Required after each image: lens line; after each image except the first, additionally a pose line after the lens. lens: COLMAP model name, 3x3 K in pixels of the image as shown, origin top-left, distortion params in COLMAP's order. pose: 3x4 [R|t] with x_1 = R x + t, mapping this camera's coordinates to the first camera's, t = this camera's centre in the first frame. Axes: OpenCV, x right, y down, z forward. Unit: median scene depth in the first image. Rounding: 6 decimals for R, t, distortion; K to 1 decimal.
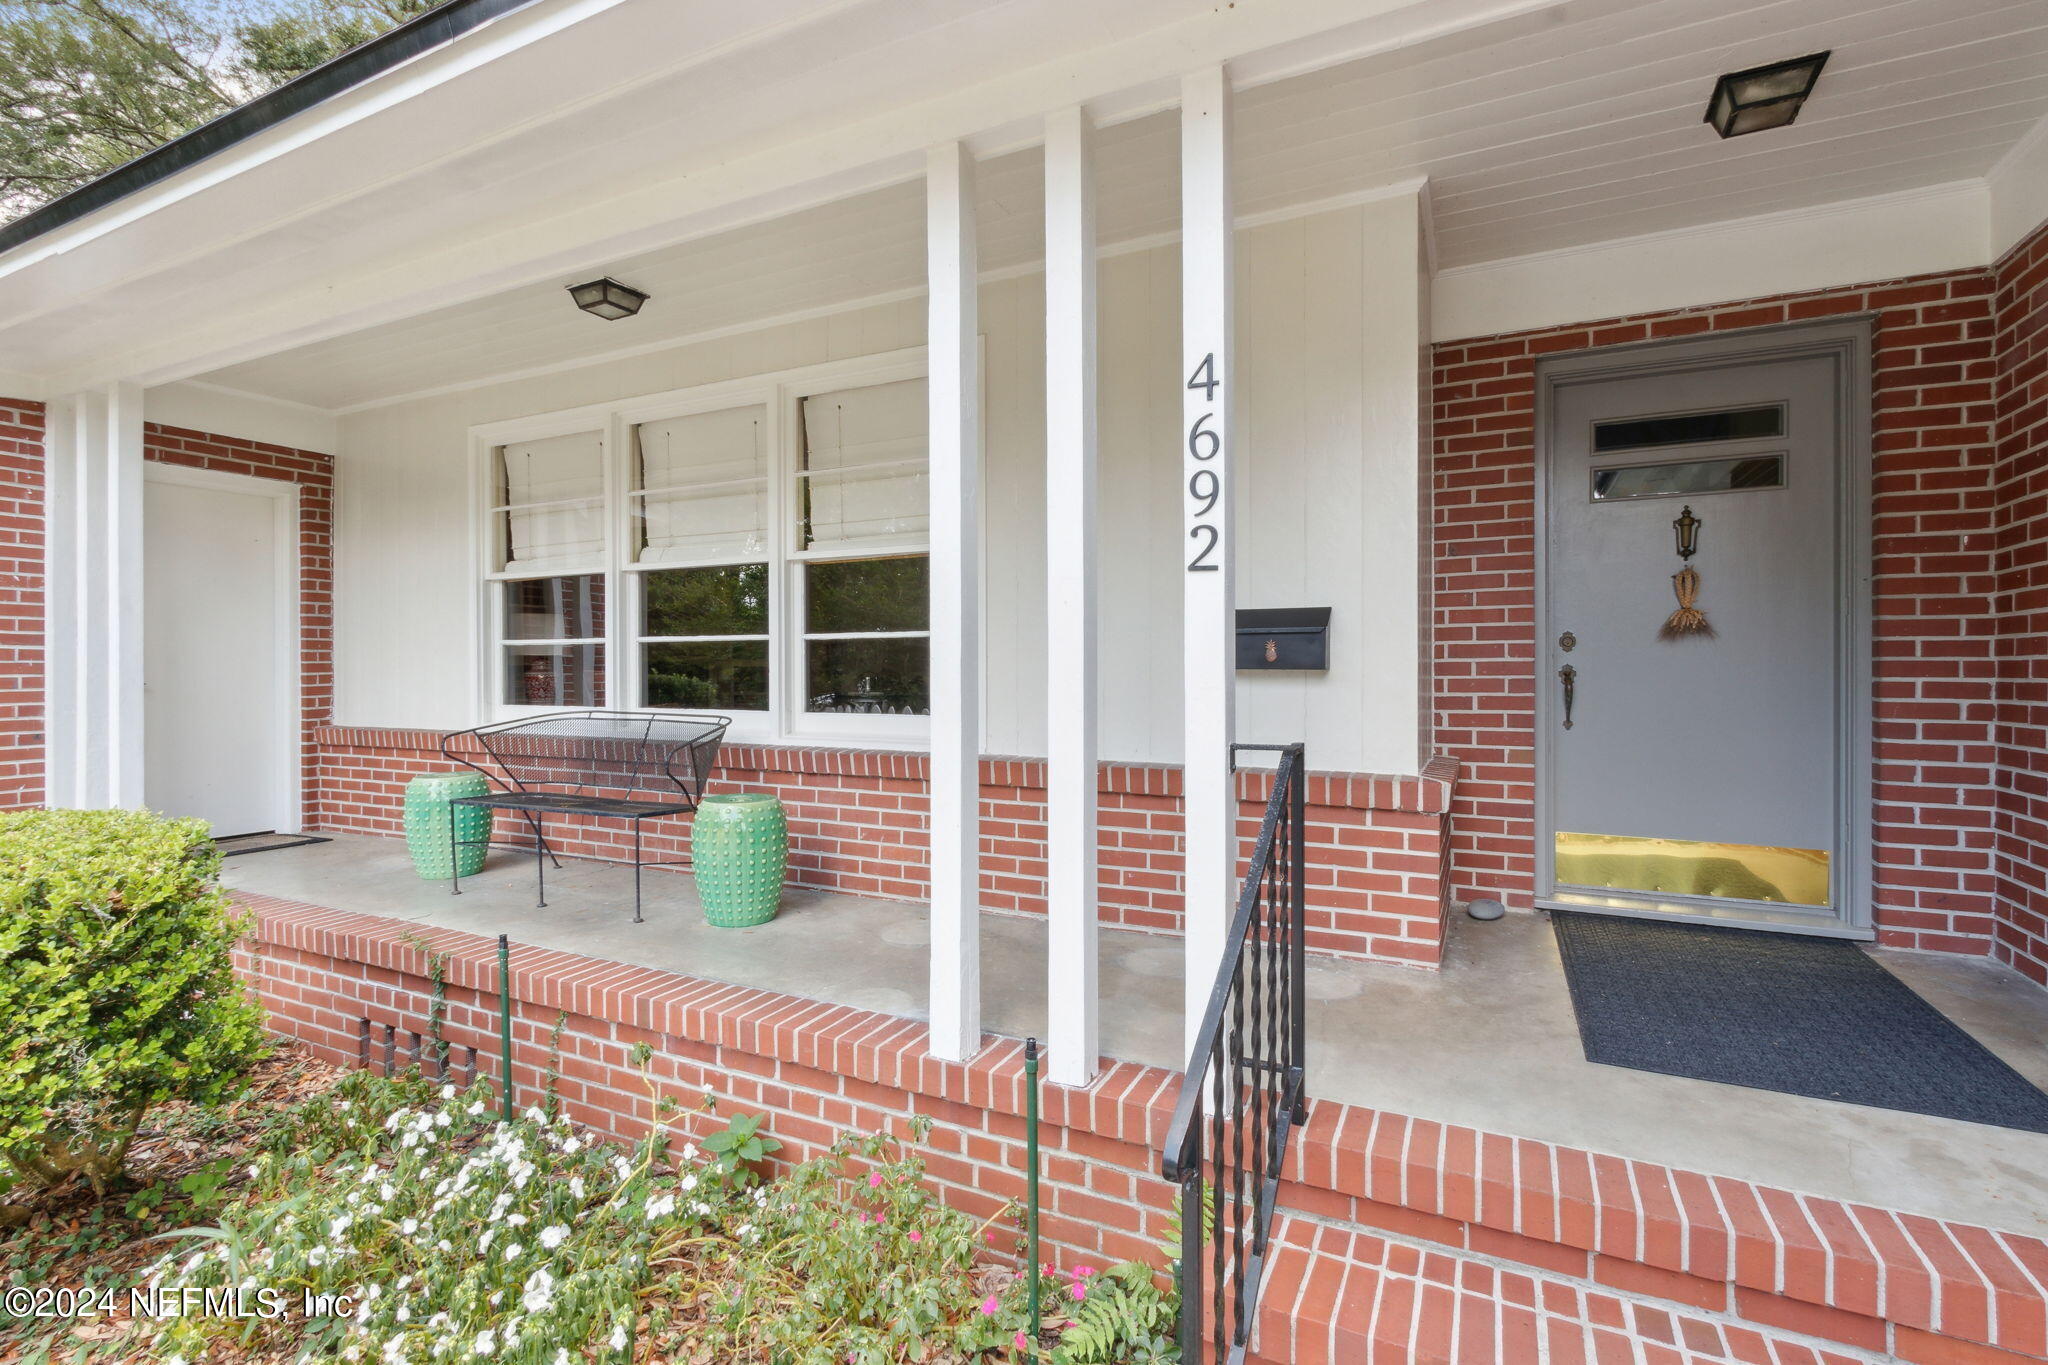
lens RADIAL K [[951.9, 0, 1027.4], [0, 951.9, 673.2], [0, 0, 1]] dist [0.000618, -0.001892]
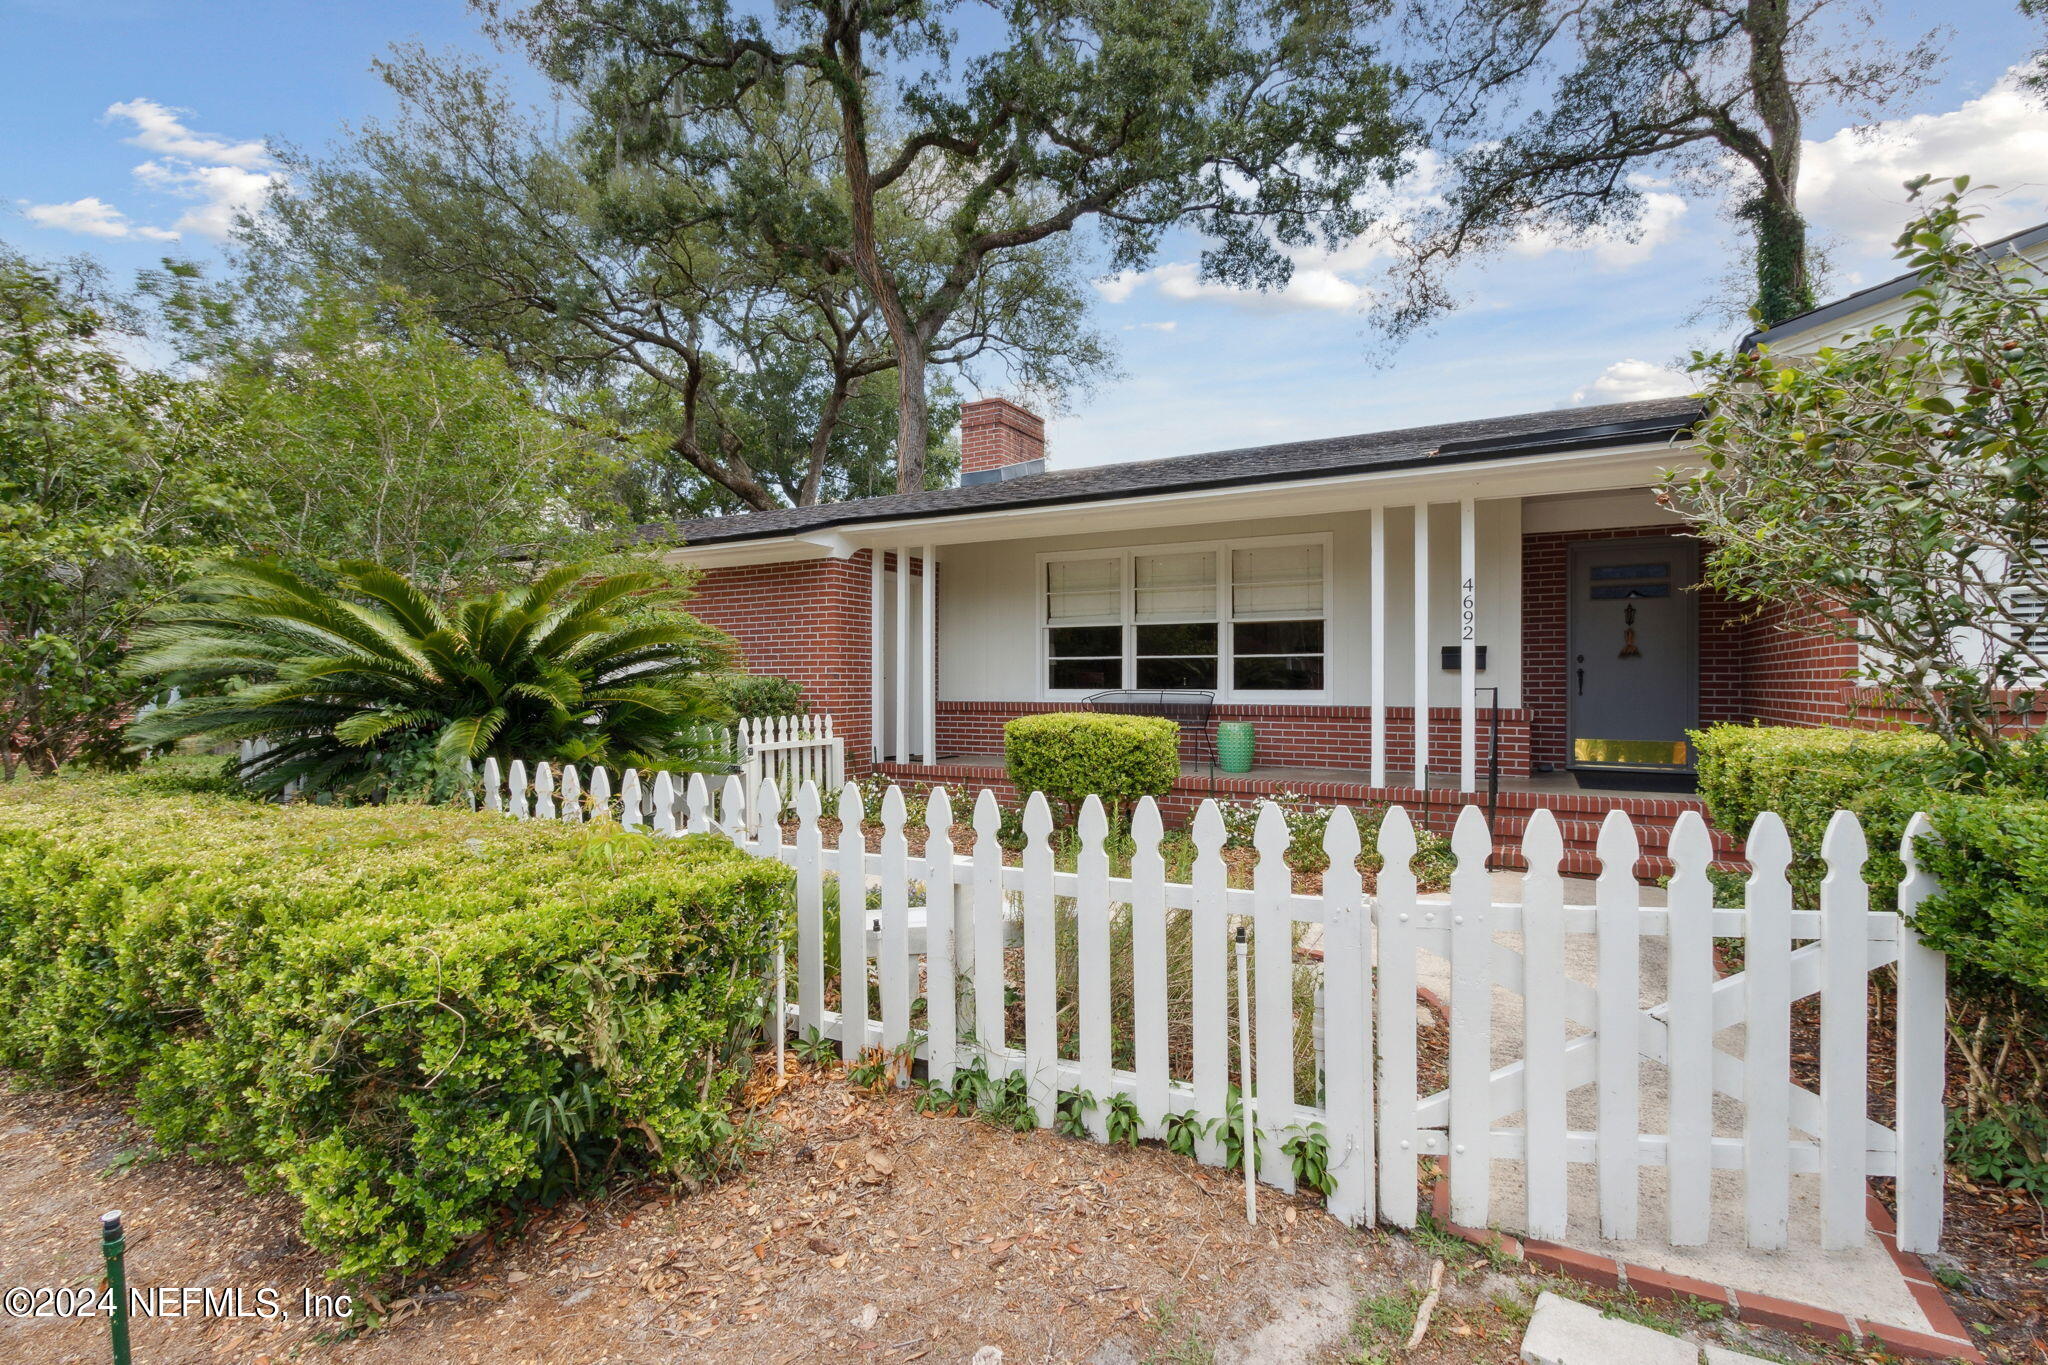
lens RADIAL K [[951.9, 0, 1017.9], [0, 951.9, 683.1], [0, 0, 1]] dist [0.000618, -0.001892]
pose [[0.998974, 0.002081, -0.045240, -0.767969], [-0.002274, 0.999989, -0.004217, 0.043112], [0.045231, 0.004316, 0.998967, -1.515286]]
